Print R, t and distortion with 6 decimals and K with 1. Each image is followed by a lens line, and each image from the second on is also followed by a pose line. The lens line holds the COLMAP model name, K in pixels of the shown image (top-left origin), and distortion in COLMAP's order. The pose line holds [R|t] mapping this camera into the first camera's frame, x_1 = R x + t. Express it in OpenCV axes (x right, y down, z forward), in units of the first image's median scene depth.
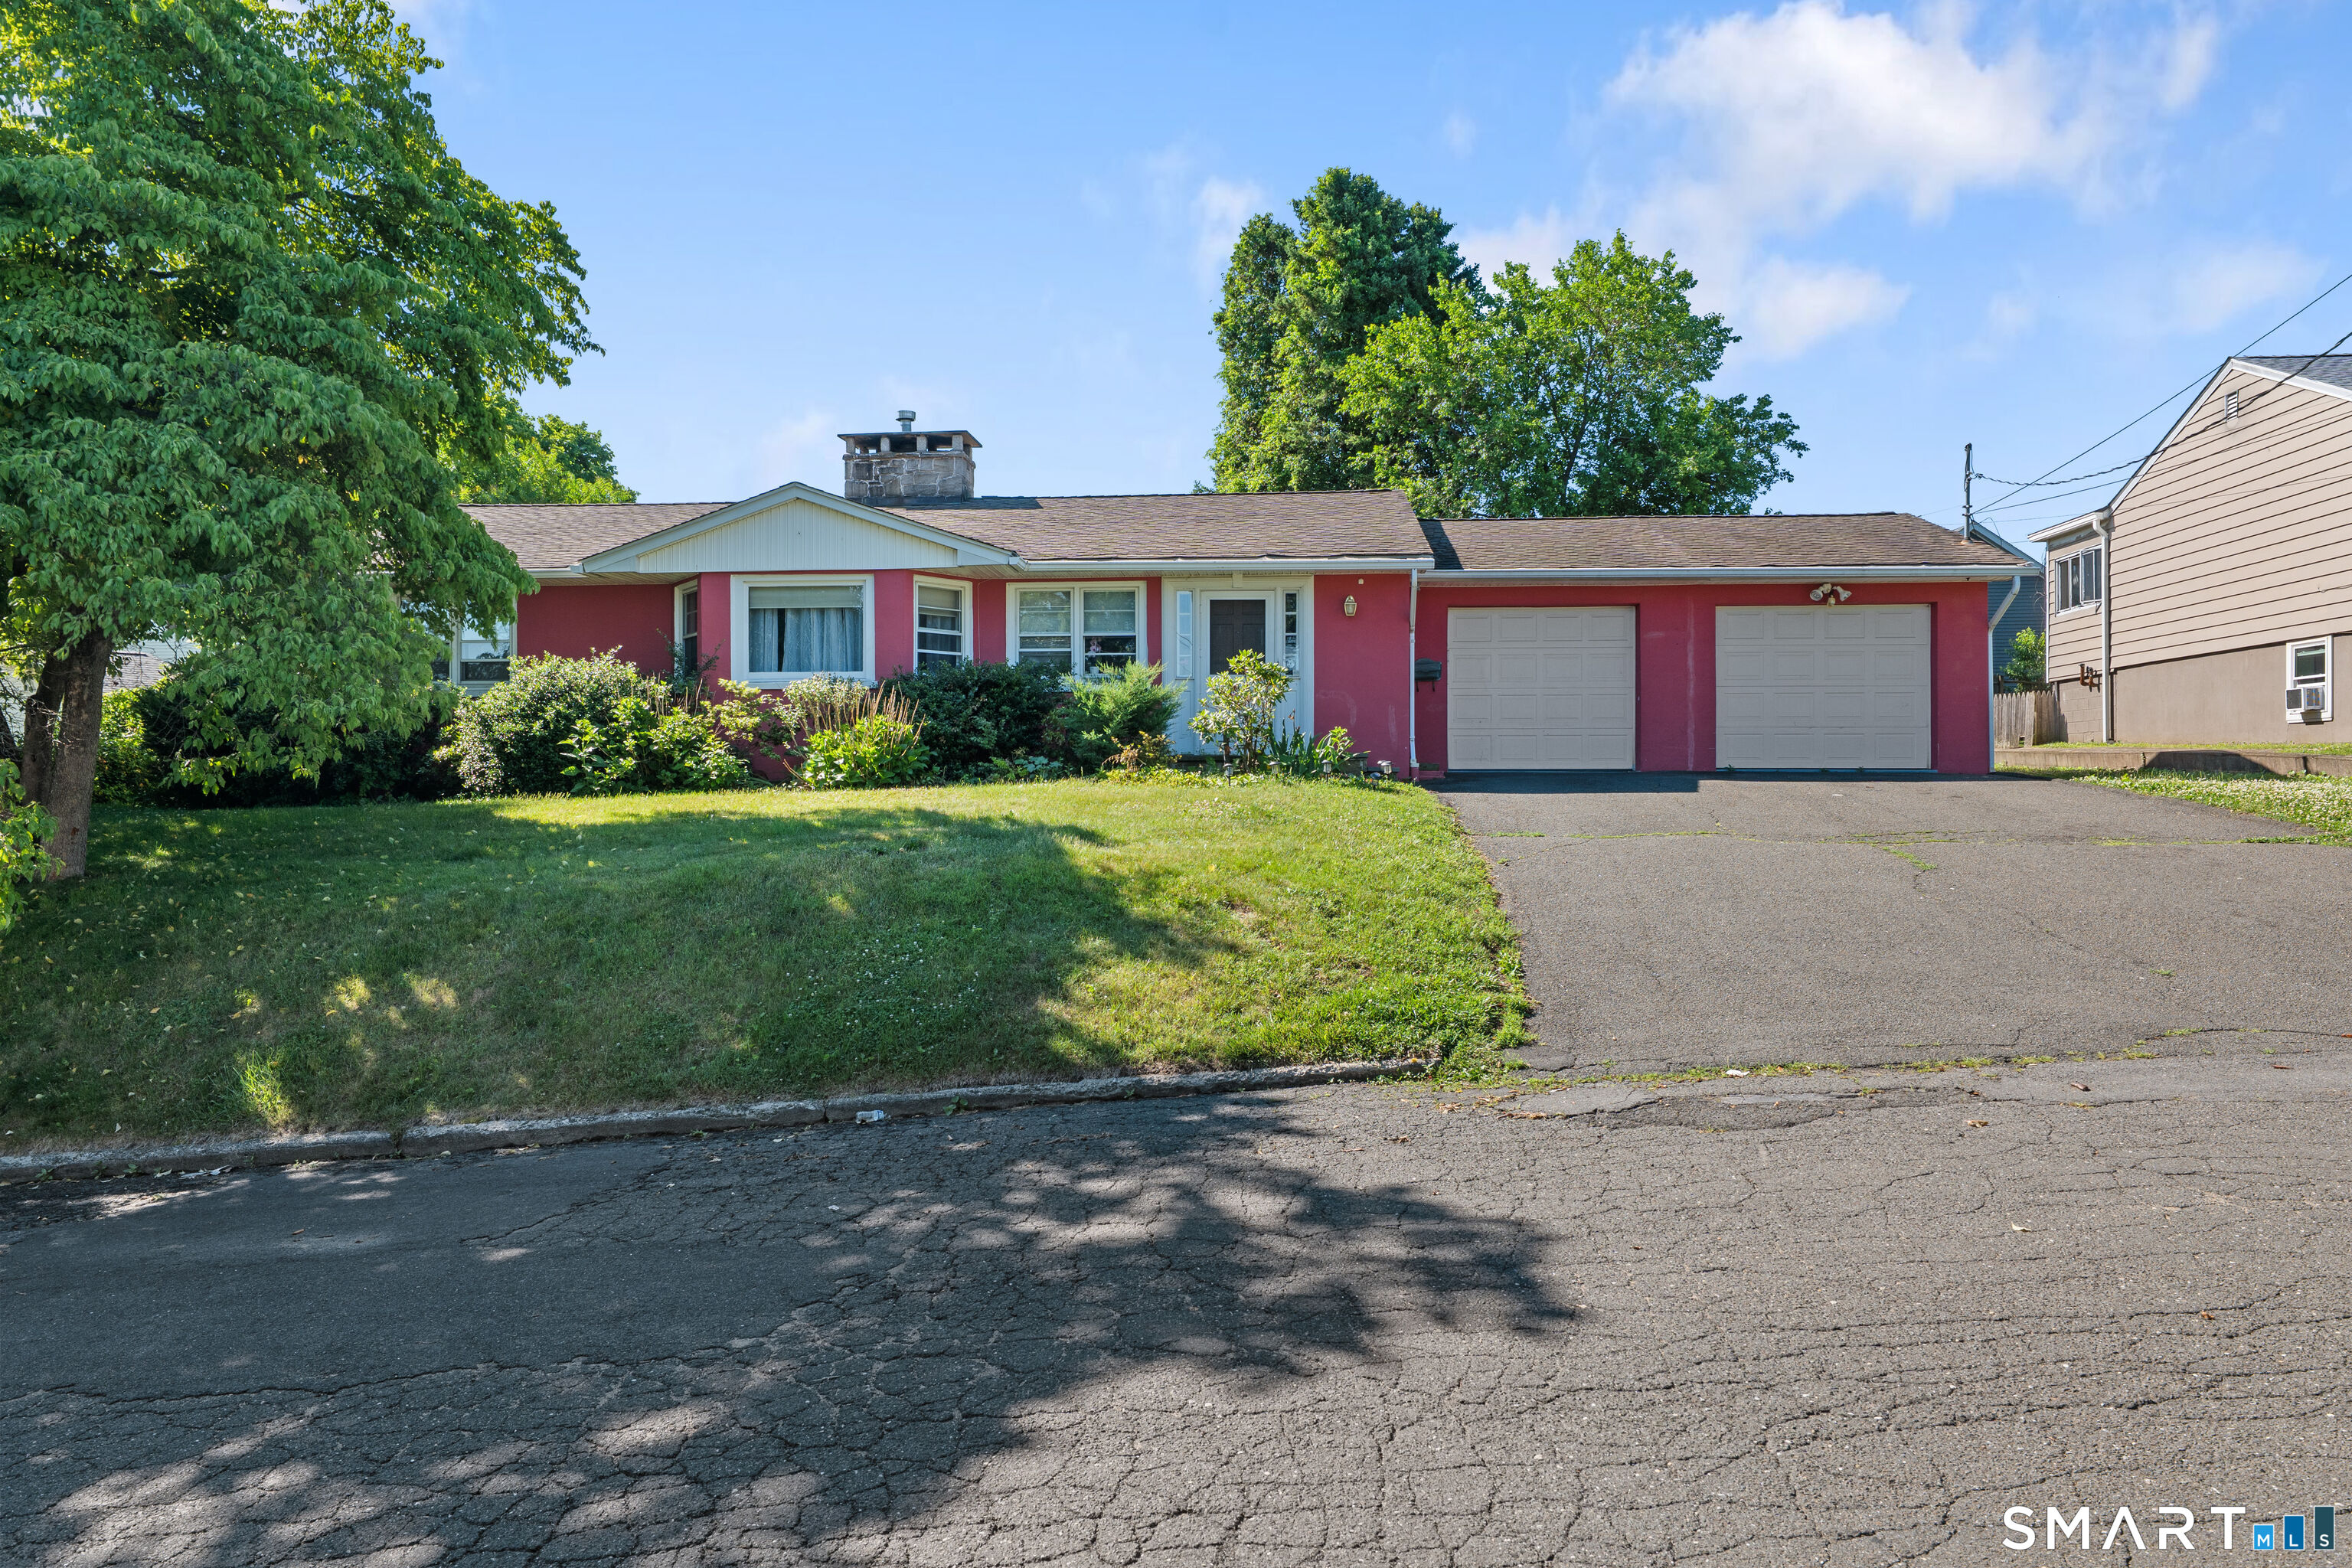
lens RADIAL K [[1631.0, 0, 1176.6], [0, 1631.0, 779.8], [0, 0, 1]] dist [0.027621, -0.001528]
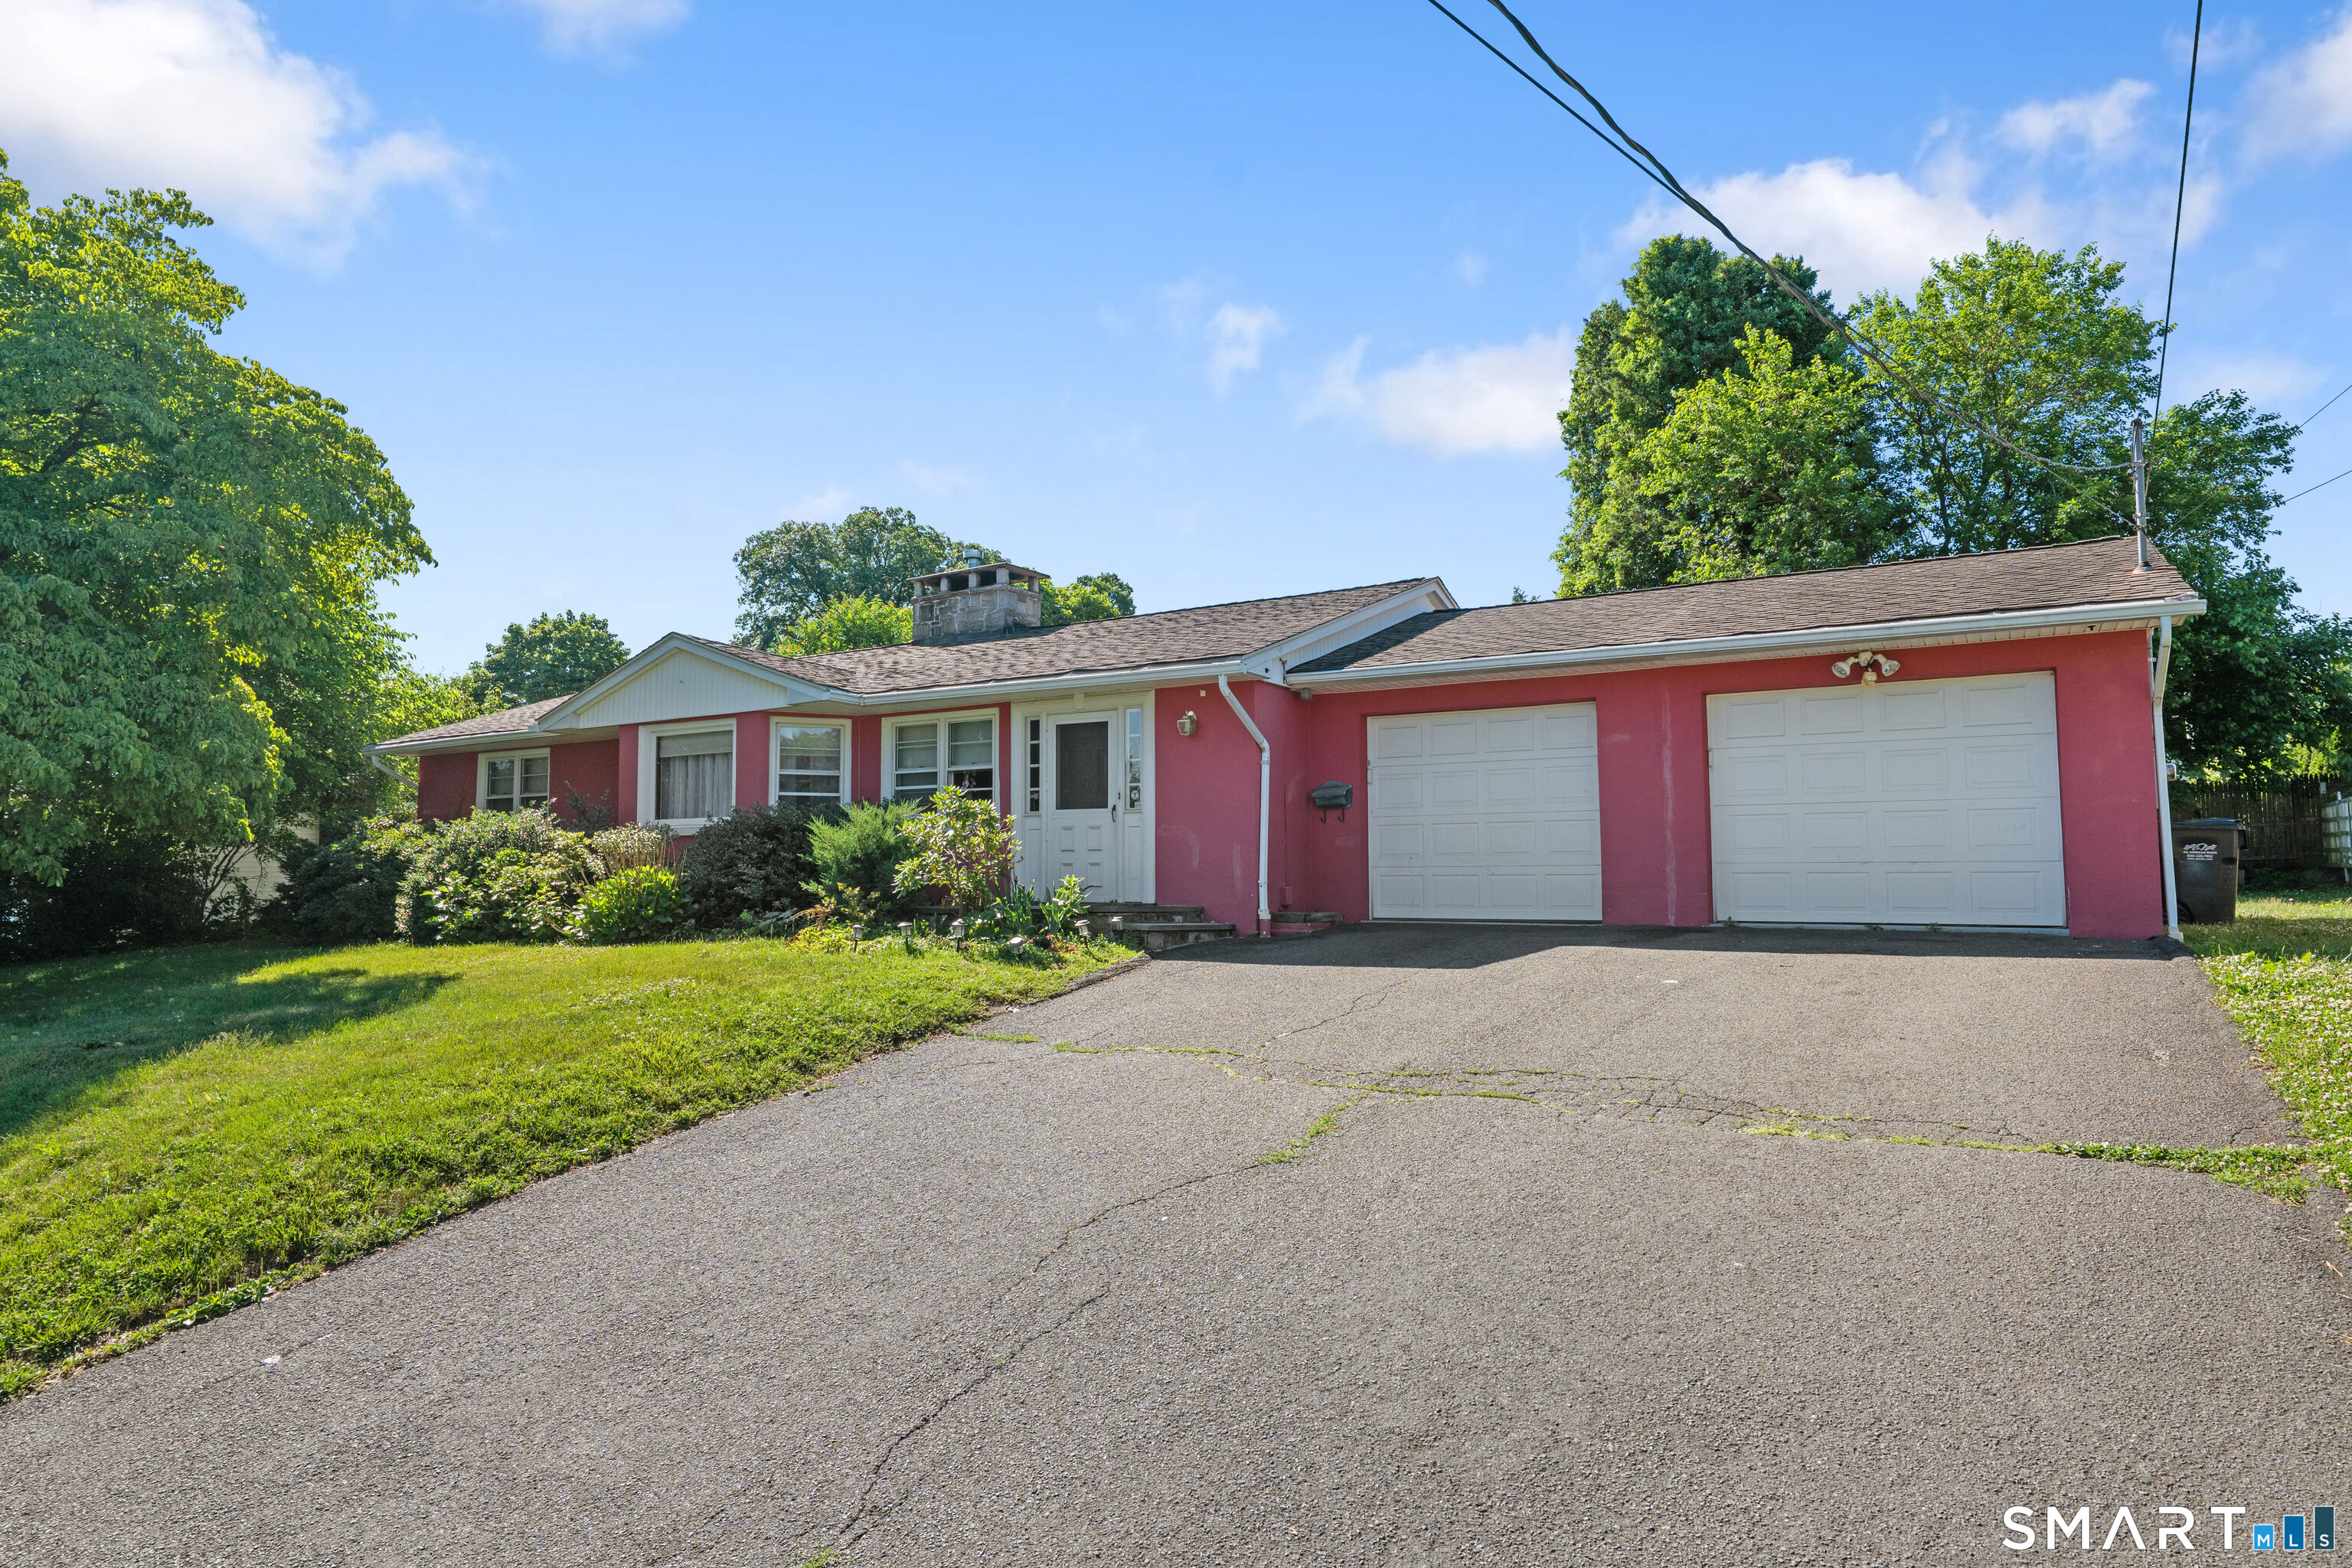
lens RADIAL K [[1436.7, 0, 1176.2], [0, 1436.7, 778.7], [0, 0, 1]] dist [-0.002515, 0.000753]
pose [[0.880555, -0.035663, -0.472600, 0.421341], [0.001754, 0.997403, -0.071997, -0.024617], [0.473940, 0.062568, 0.878331, 0.340386]]
